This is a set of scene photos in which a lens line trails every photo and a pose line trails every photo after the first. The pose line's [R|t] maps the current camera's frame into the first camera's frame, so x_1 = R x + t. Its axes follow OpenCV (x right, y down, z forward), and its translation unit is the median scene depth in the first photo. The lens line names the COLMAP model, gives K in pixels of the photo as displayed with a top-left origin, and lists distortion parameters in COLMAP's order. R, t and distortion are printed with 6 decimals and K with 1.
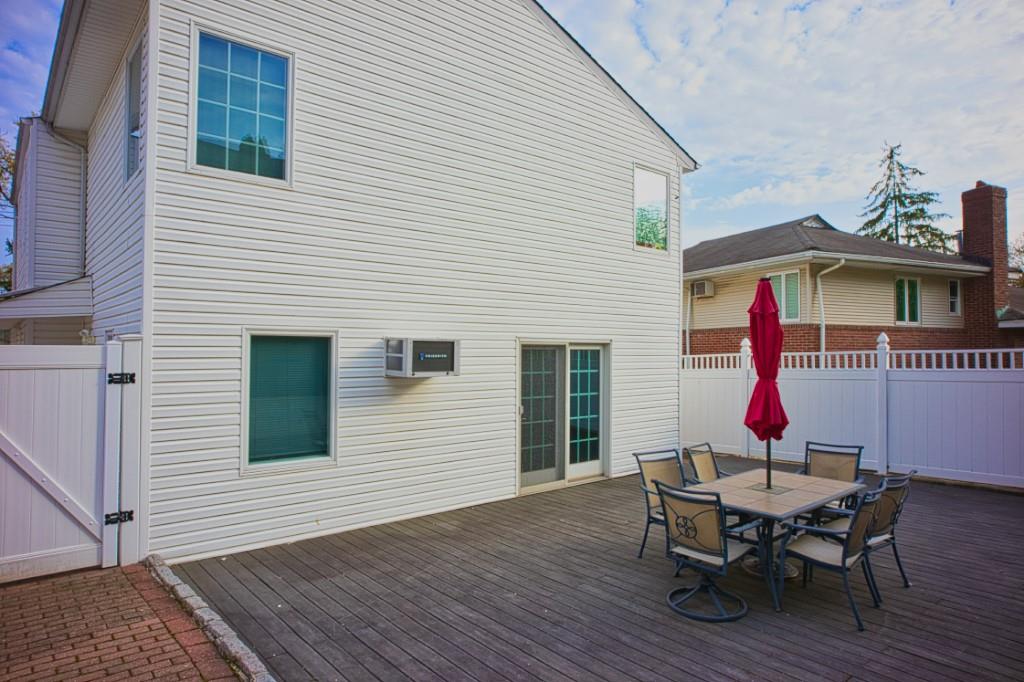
lens RADIAL K [[651.5, 0, 512.0], [0, 651.5, 318.8], [0, 0, 1]] dist [-0.010372, 0.003520]
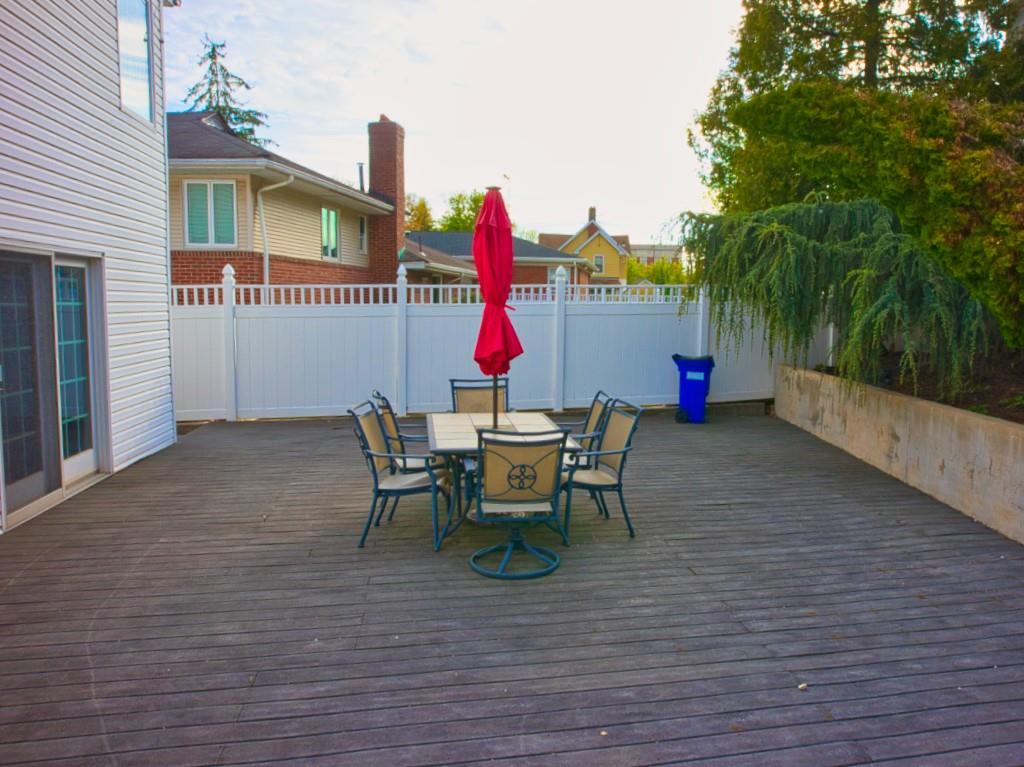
lens RADIAL K [[810.4, 0, 512.0], [0, 810.4, 383.5], [0, 0, 1]] dist [-0.002306, 0.005743]
pose [[0.444666, -0.075389, 0.892518, -0.393247], [-0.058001, 0.991937, 0.112683, 0.049071], [-0.893817, -0.101873, 0.436708, 0.335877]]
